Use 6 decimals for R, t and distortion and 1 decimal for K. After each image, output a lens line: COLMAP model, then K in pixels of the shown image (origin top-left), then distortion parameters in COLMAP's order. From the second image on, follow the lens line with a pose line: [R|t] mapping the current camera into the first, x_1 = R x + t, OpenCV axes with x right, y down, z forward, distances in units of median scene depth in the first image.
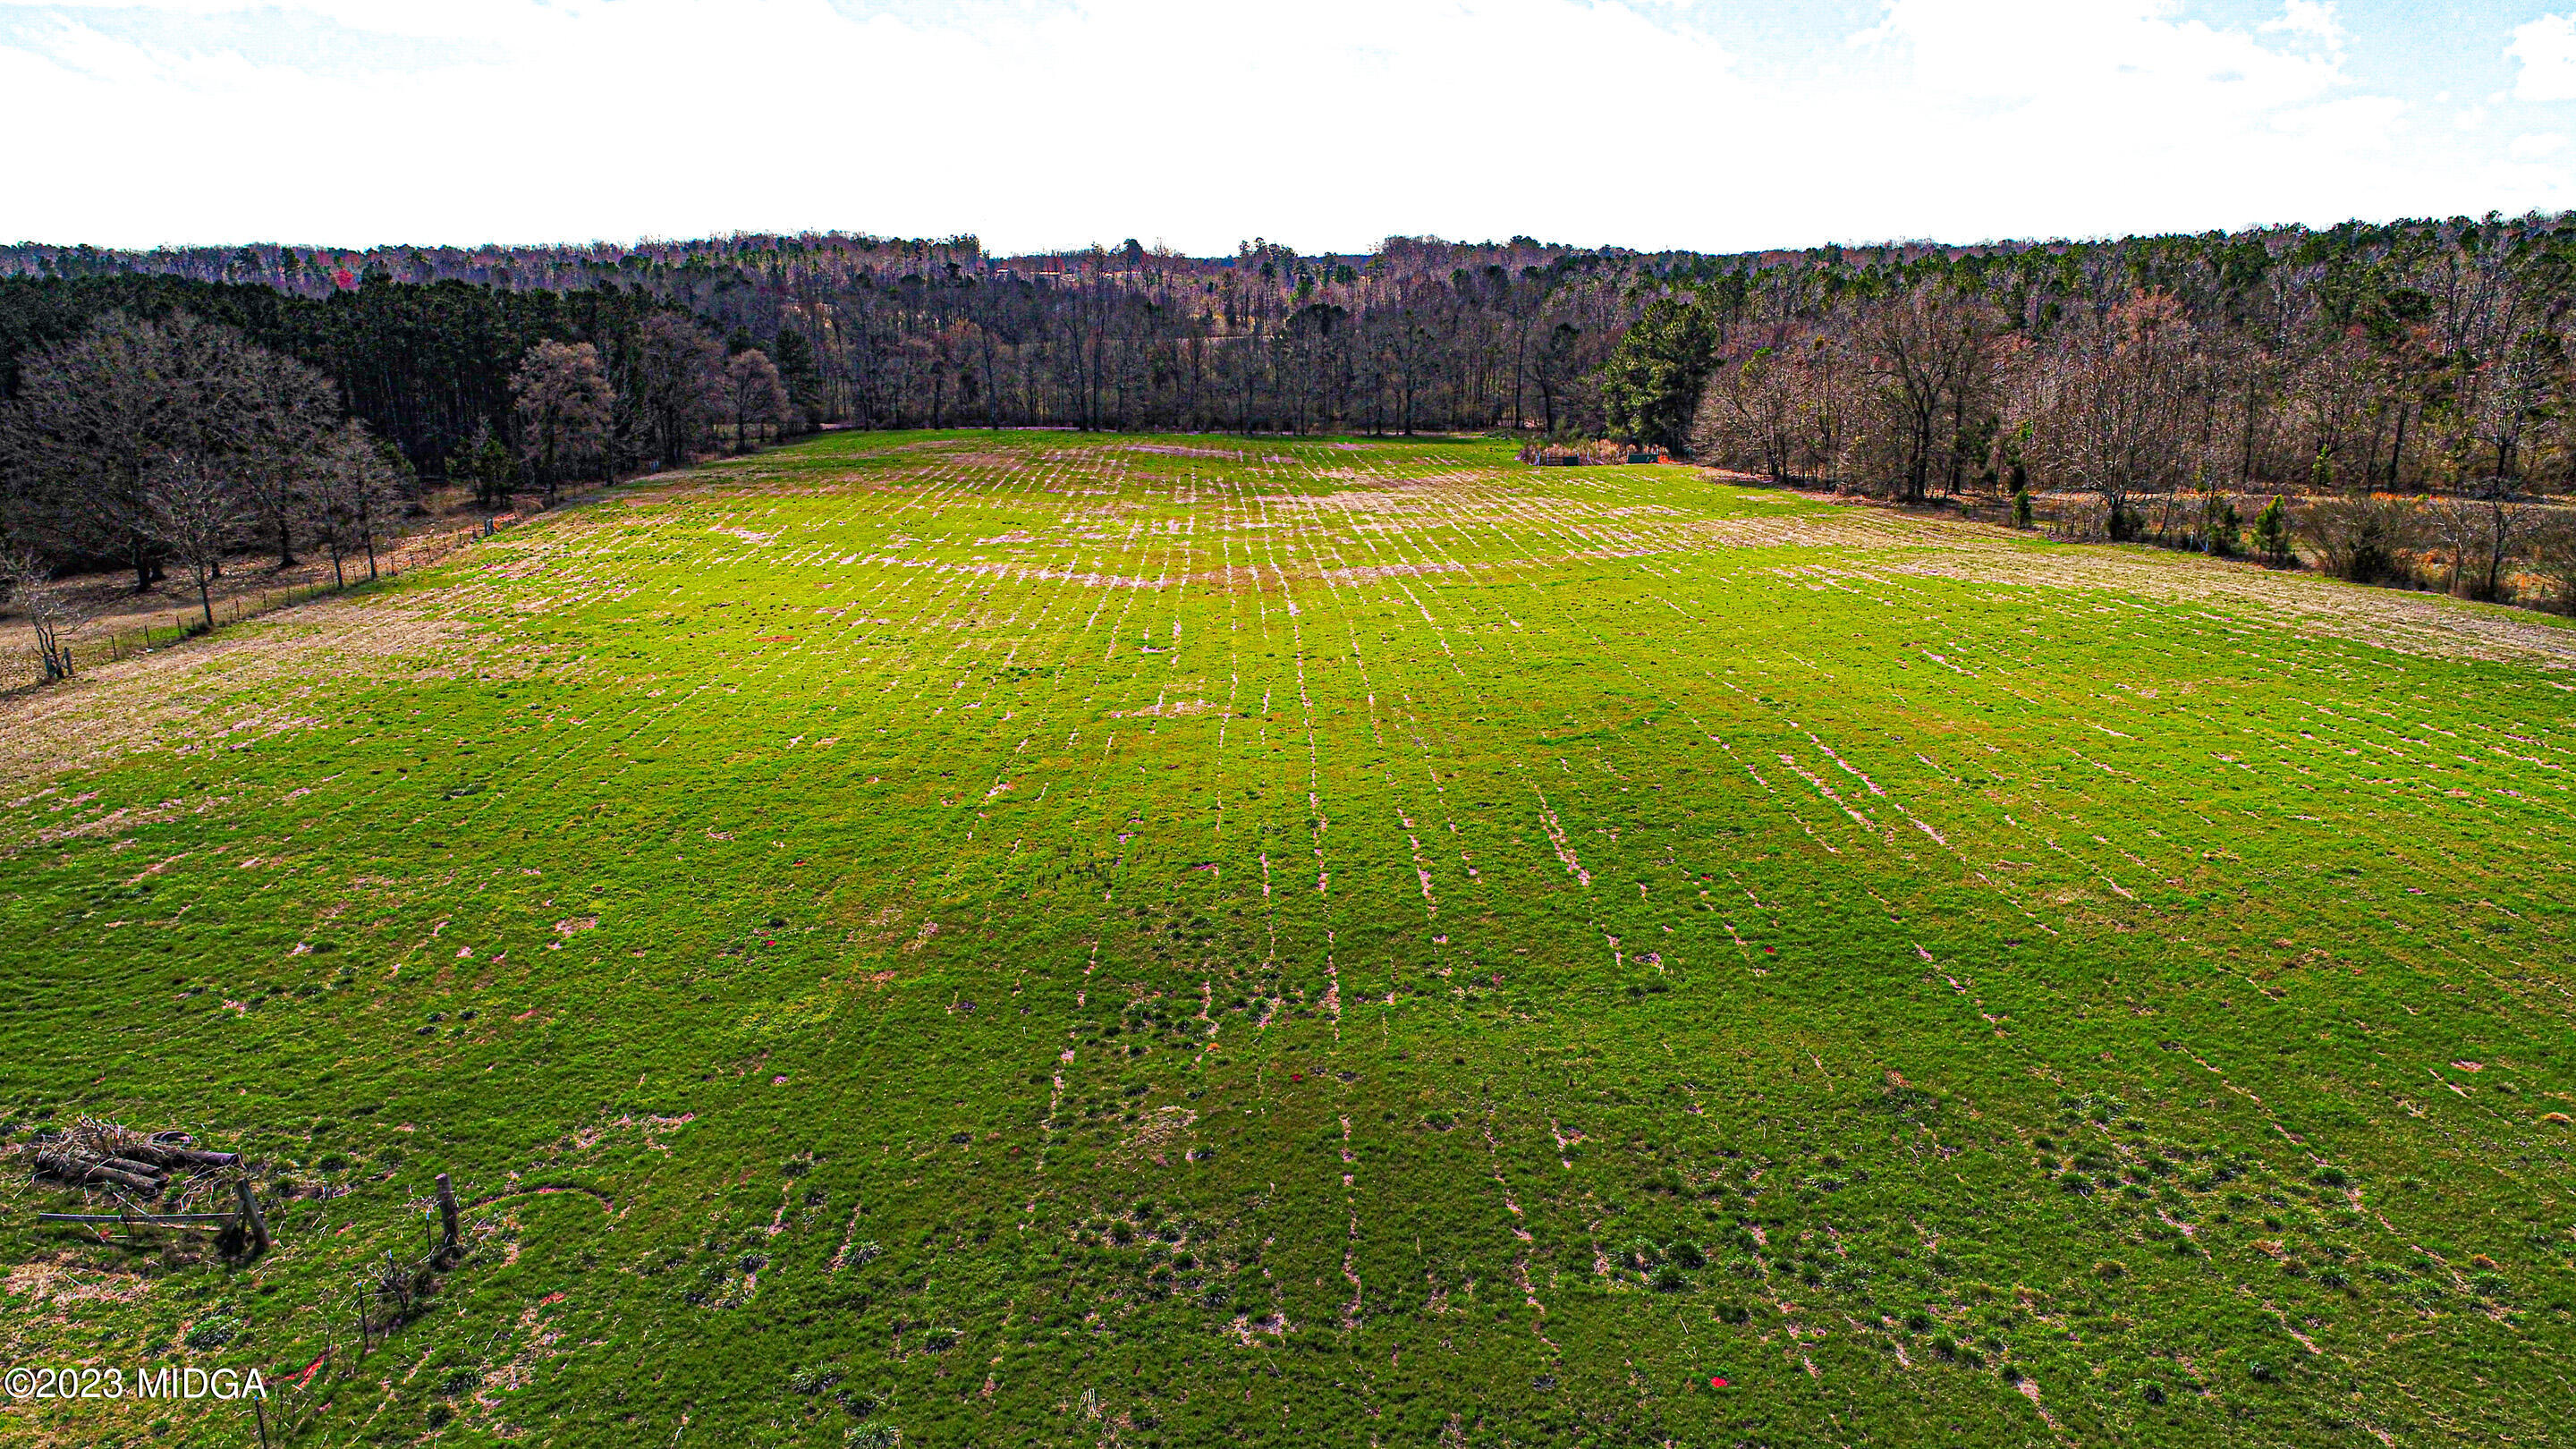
lens RADIAL K [[1729.1, 0, 1273.3], [0, 1729.1, 733.9], [0, 0, 1]] dist [-0.003632, -0.000092]
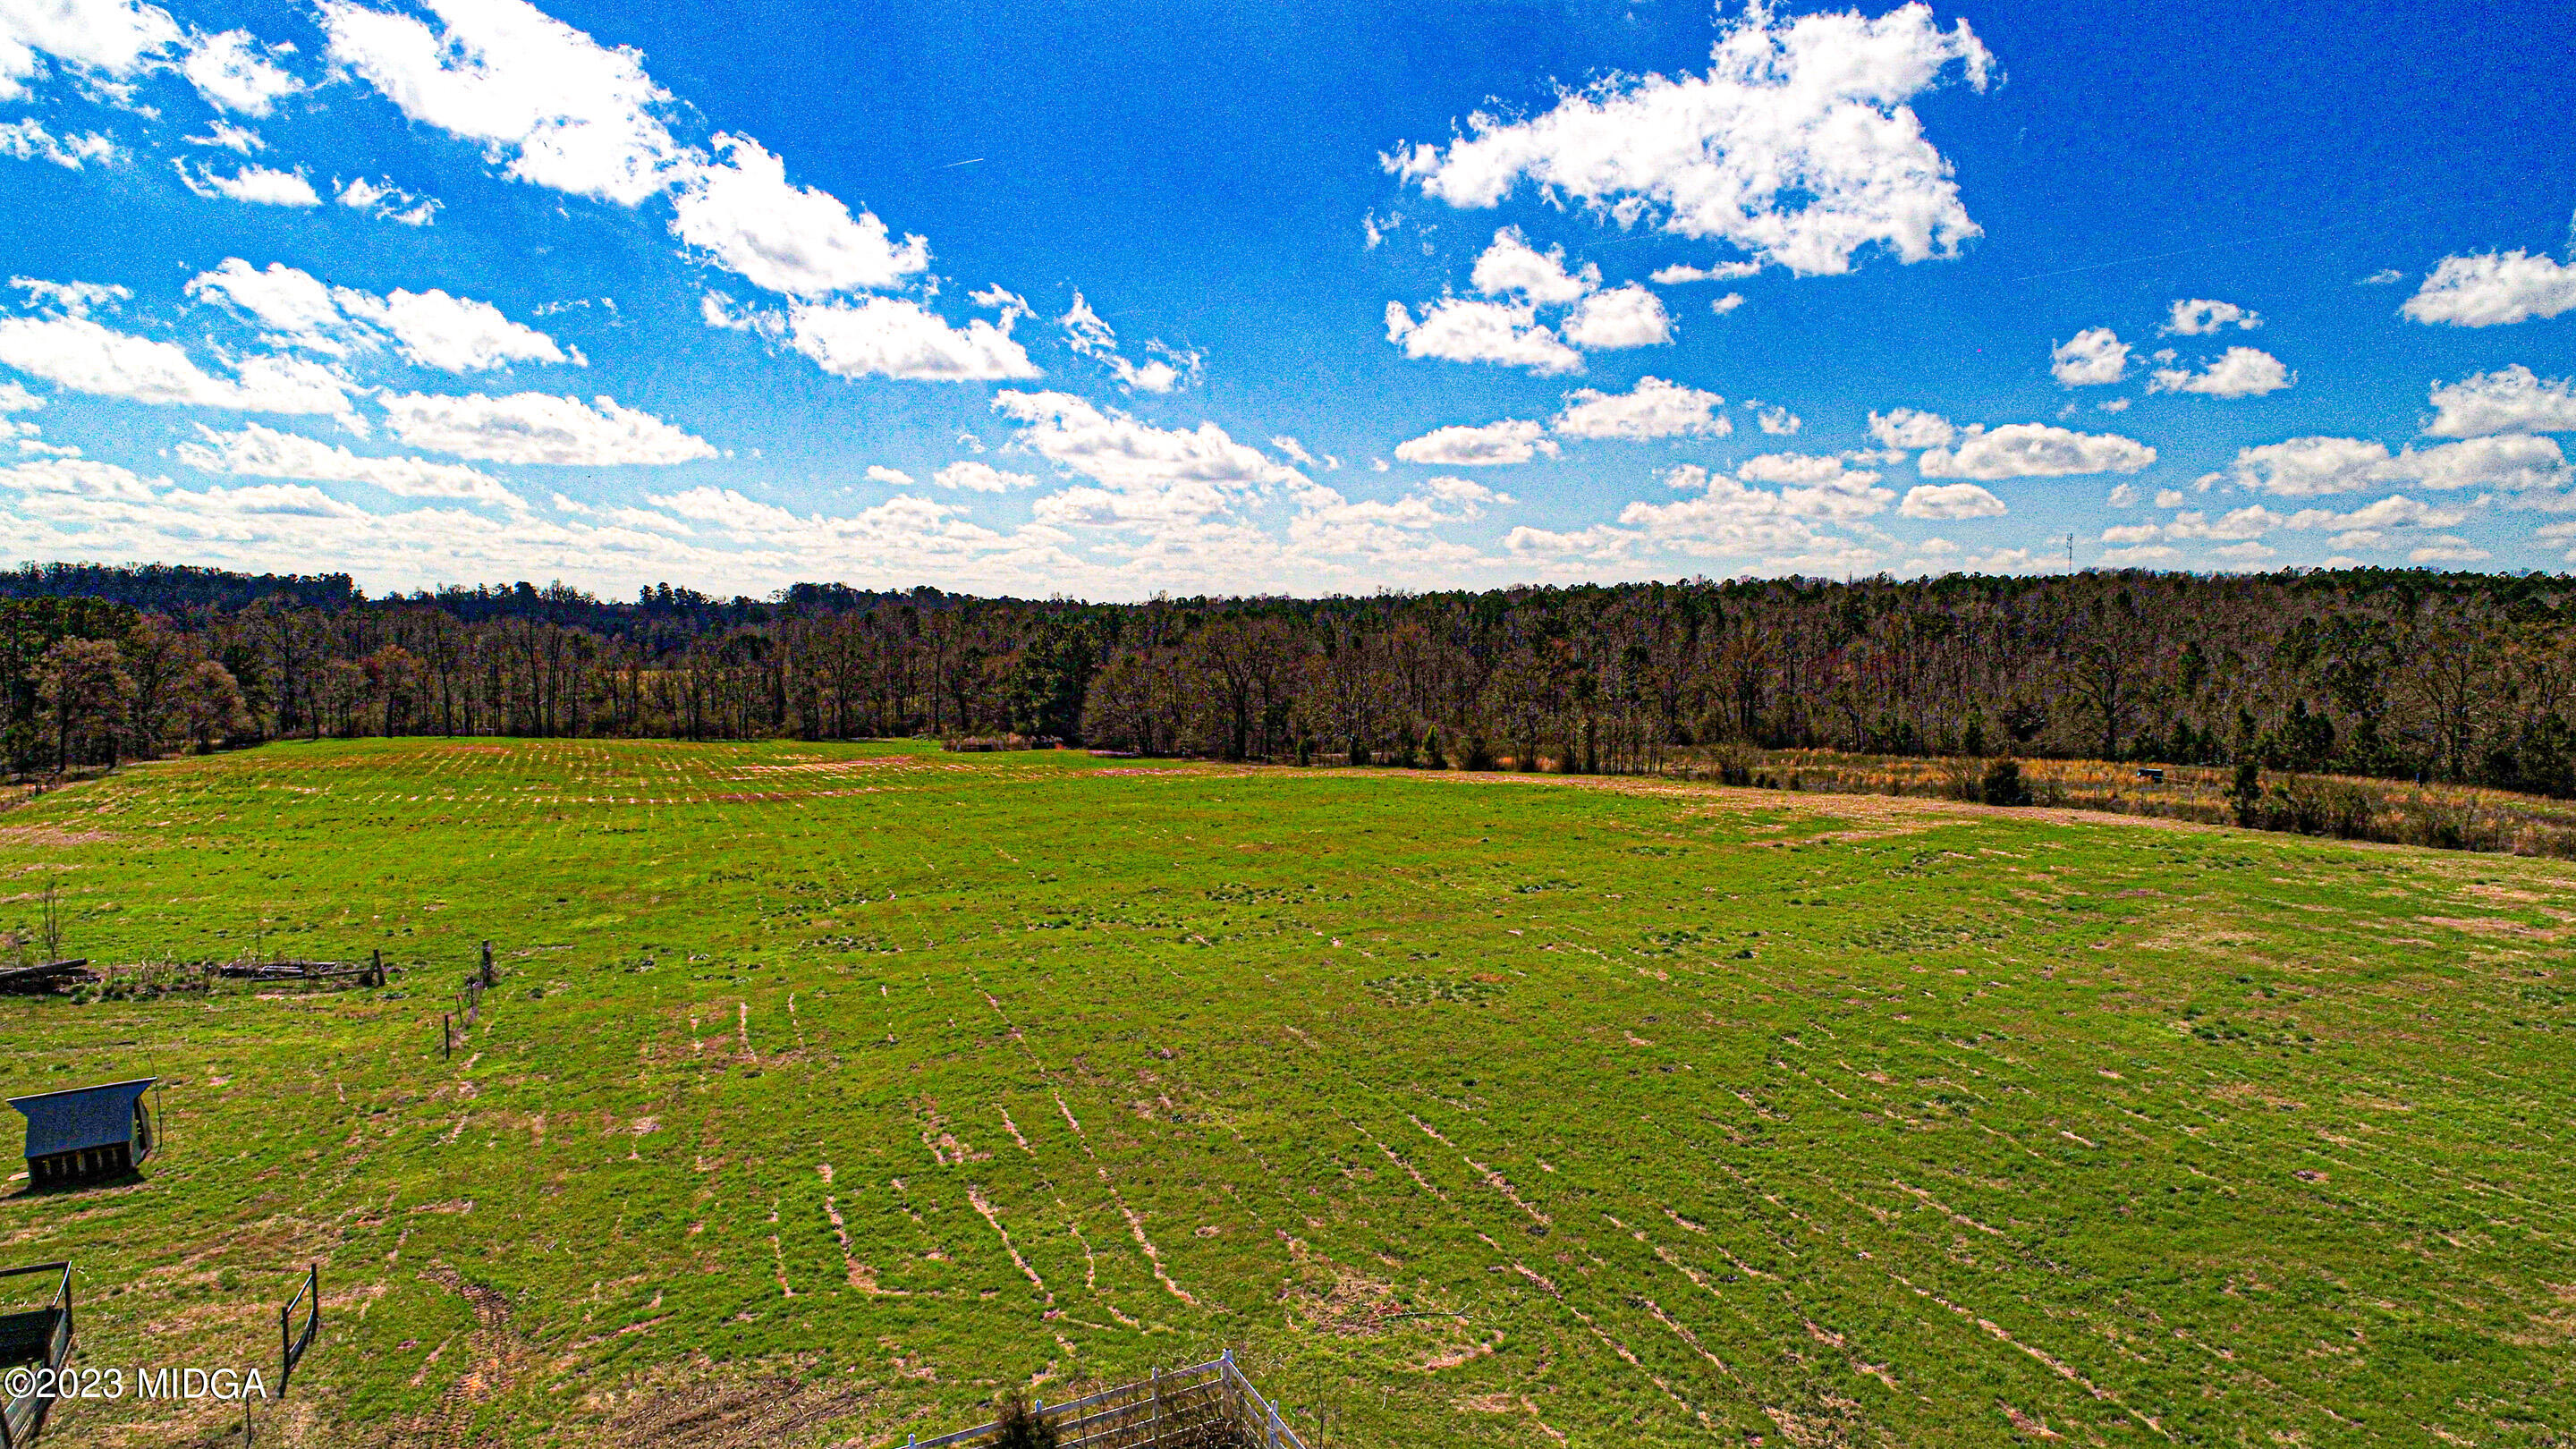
lens RADIAL K [[1729.1, 0, 1294.8], [0, 1729.1, 729.5], [0, 0, 1]] dist [-0.003632, -0.000092]
pose [[0.939516, -0.009328, 0.342377, -0.040746], [0.077421, 0.979540, -0.185764, 0.071890], [-0.333639, 0.201035, 0.921016, -0.203116]]
